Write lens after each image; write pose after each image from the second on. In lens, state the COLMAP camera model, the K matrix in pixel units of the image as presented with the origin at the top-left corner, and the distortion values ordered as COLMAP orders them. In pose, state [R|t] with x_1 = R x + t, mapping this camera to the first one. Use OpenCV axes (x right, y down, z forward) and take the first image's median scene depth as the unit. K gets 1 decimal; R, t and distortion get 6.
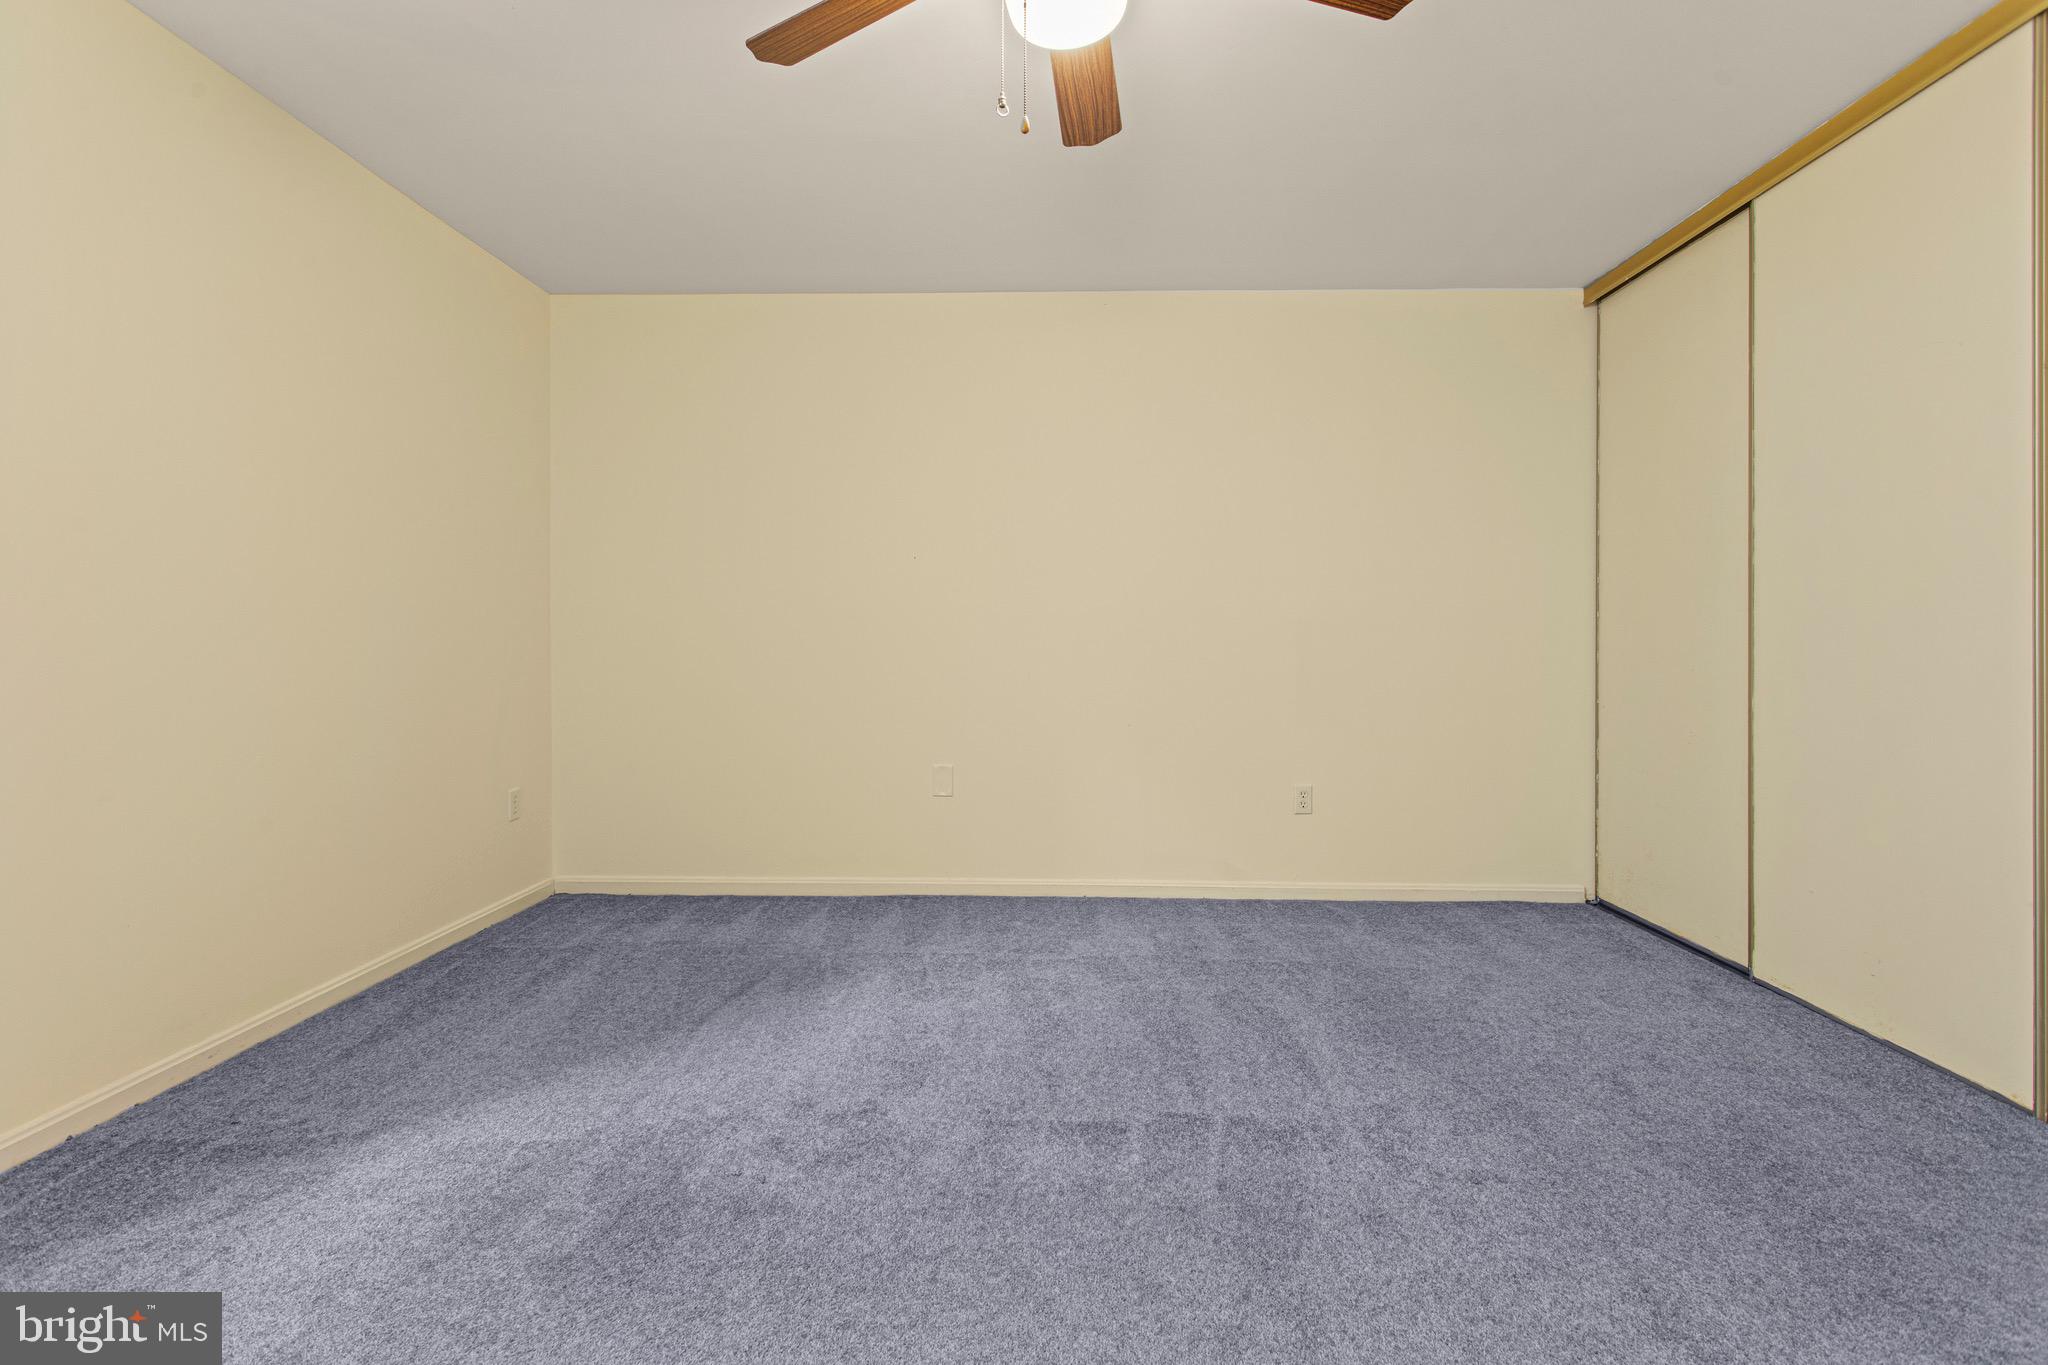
lens RADIAL K [[987.1, 0, 1021.6], [0, 987.1, 637.8], [0, 0, 1]] dist [0.003150, 0.000179]
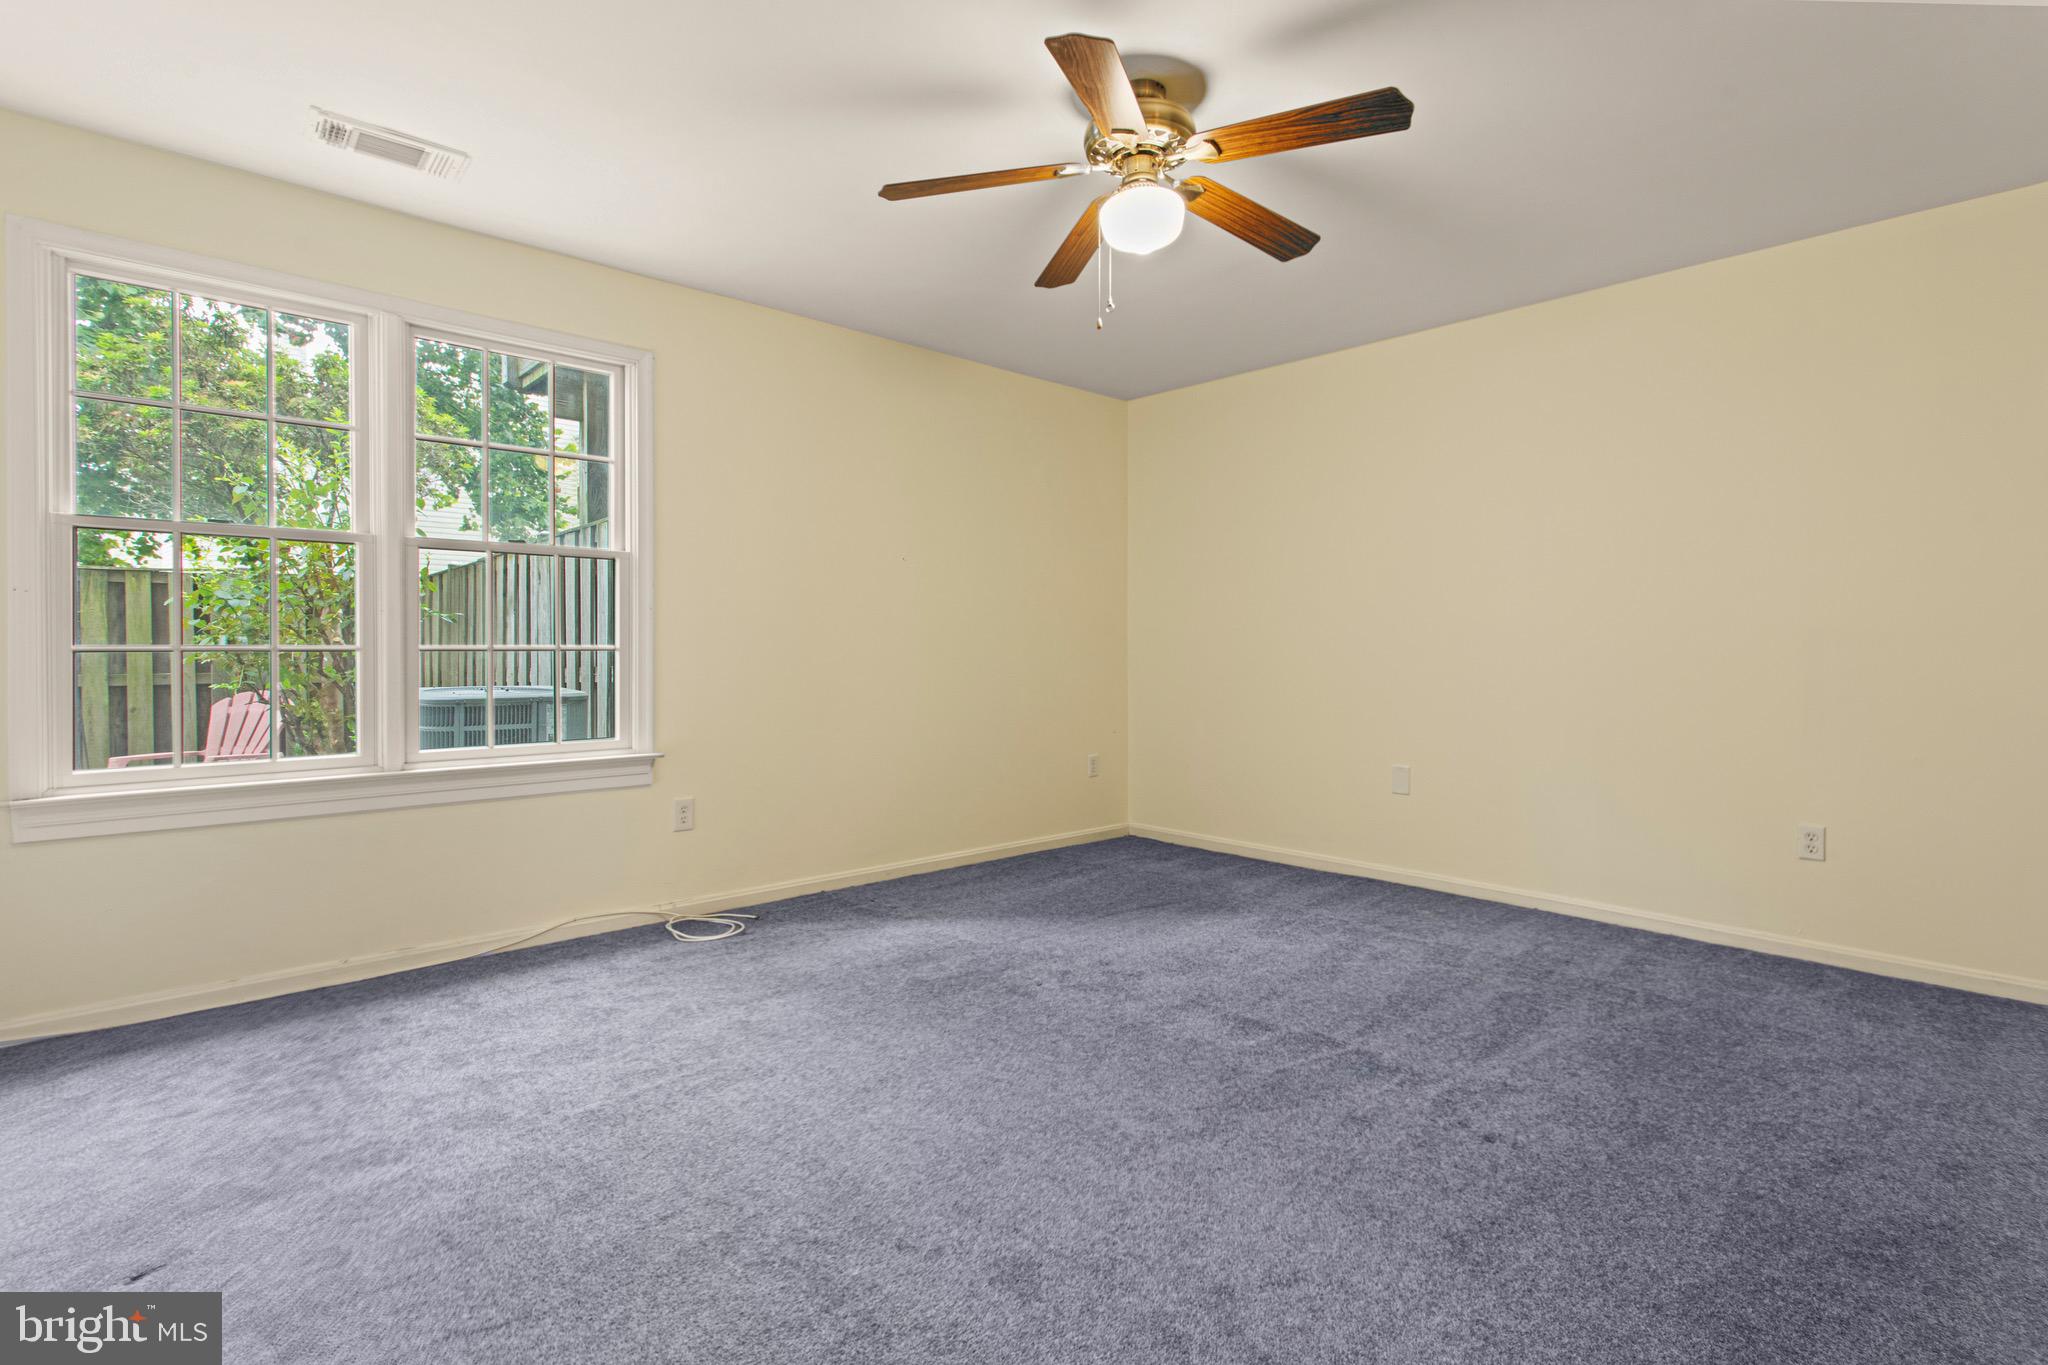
lens RADIAL K [[987.1, 0, 1021.6], [0, 987.1, 637.8], [0, 0, 1]] dist [0.003150, 0.000179]
pose [[0.698476, -0.007440, -0.715595, 0.689360], [-0.000742, 0.999938, -0.011121, -0.002308], [0.715633, 0.008298, 0.698427, -0.124190]]
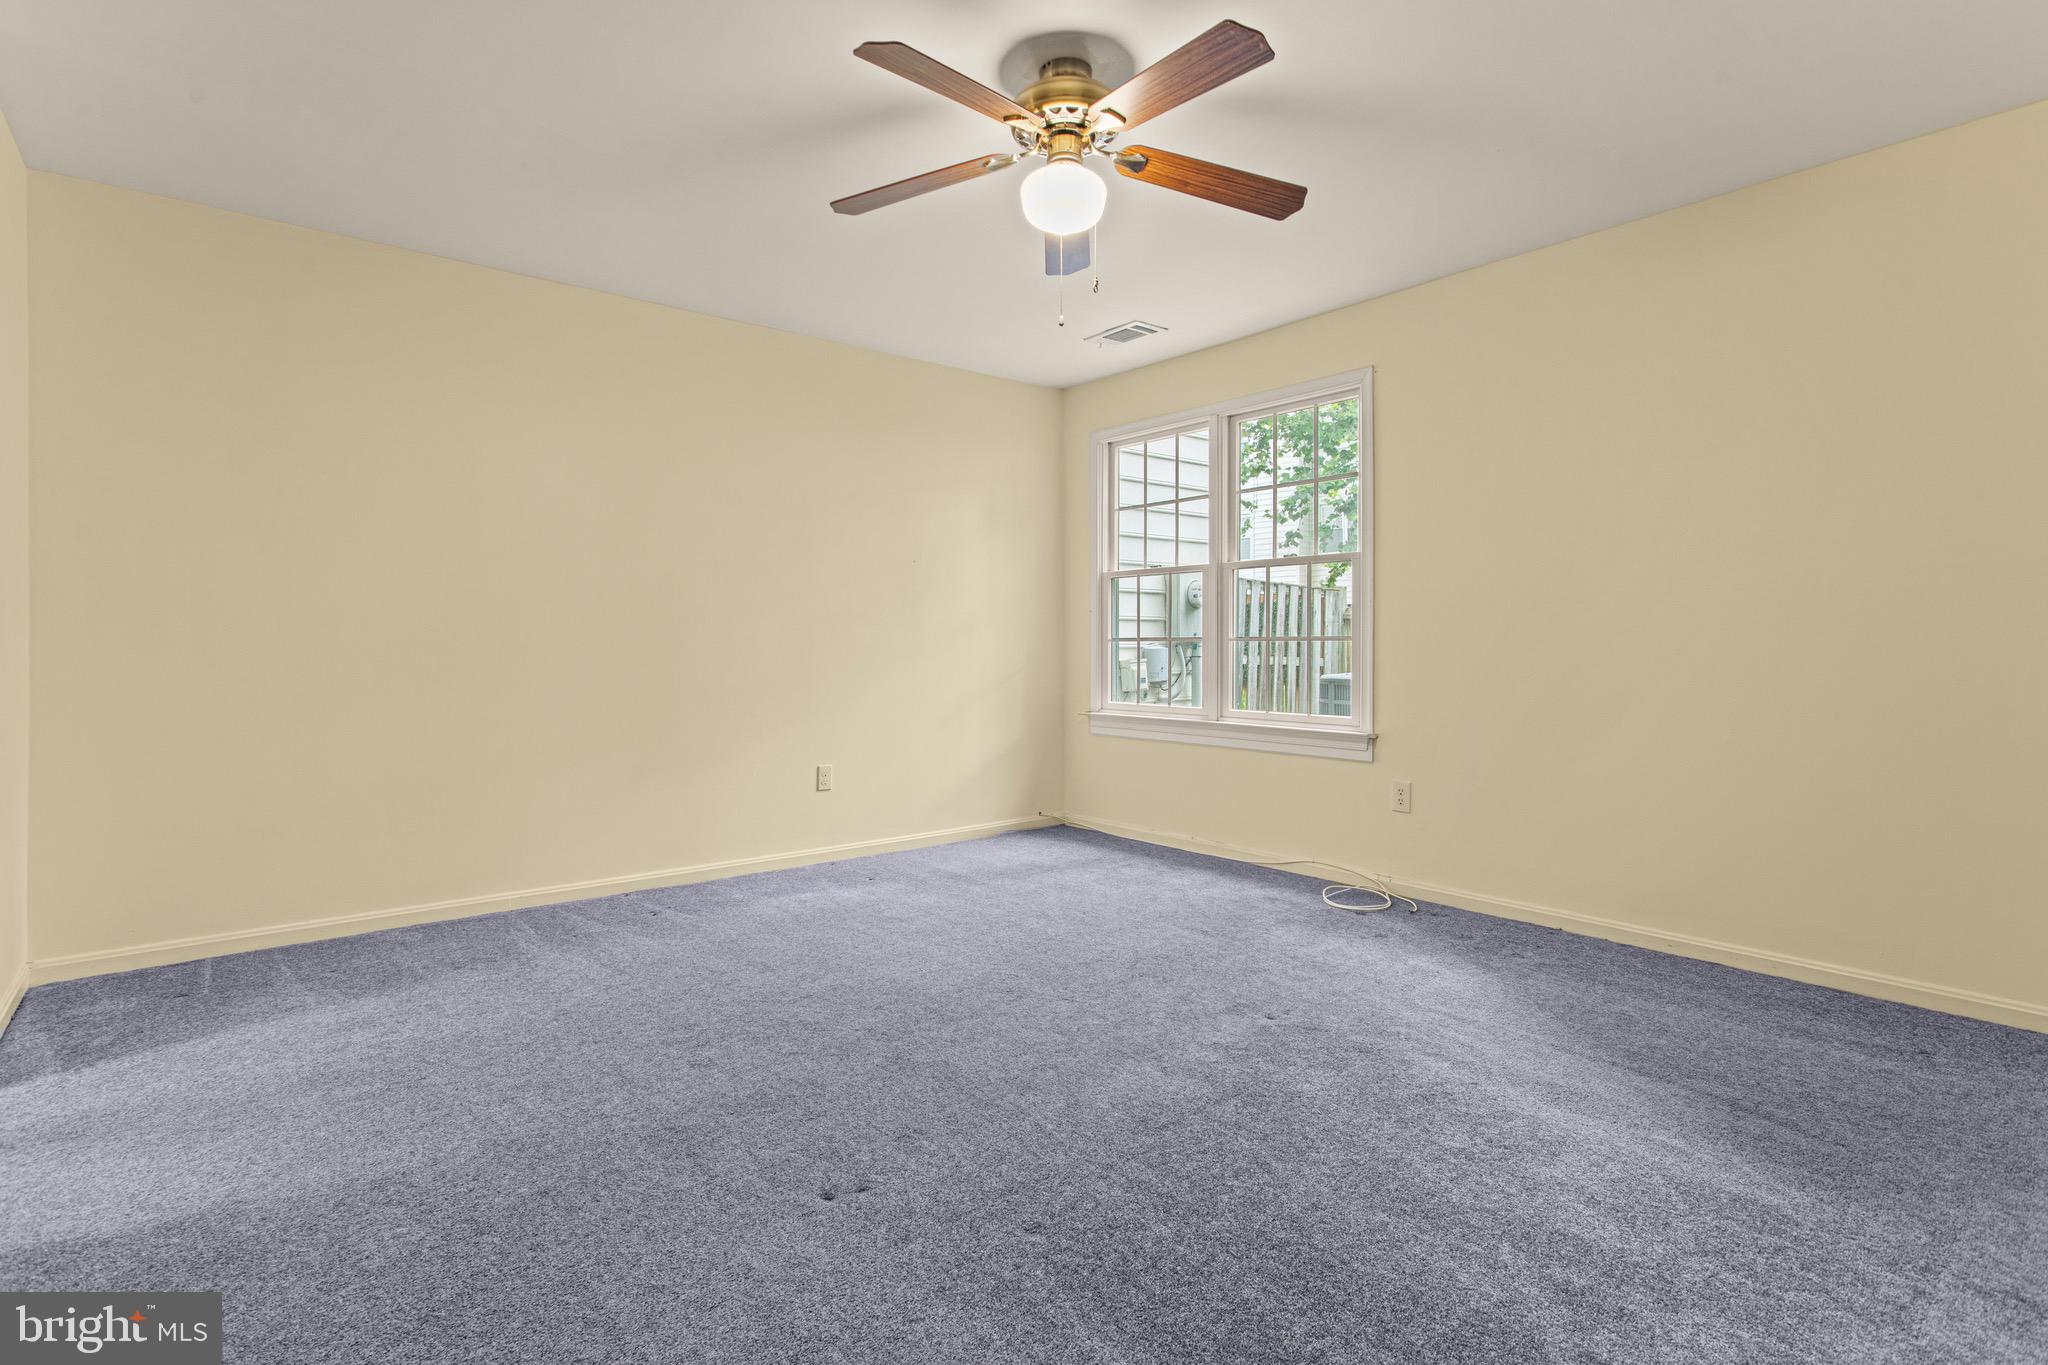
lens RADIAL K [[987.1, 0, 1021.6], [0, 987.1, 637.8], [0, 0, 1]] dist [0.003150, 0.000179]
pose [[-0.756091, 0.000539, -0.654467, 0.736643], [0.005055, 0.999975, -0.005017, 0.003756], [0.654447, -0.007102, -0.756074, 1.439218]]
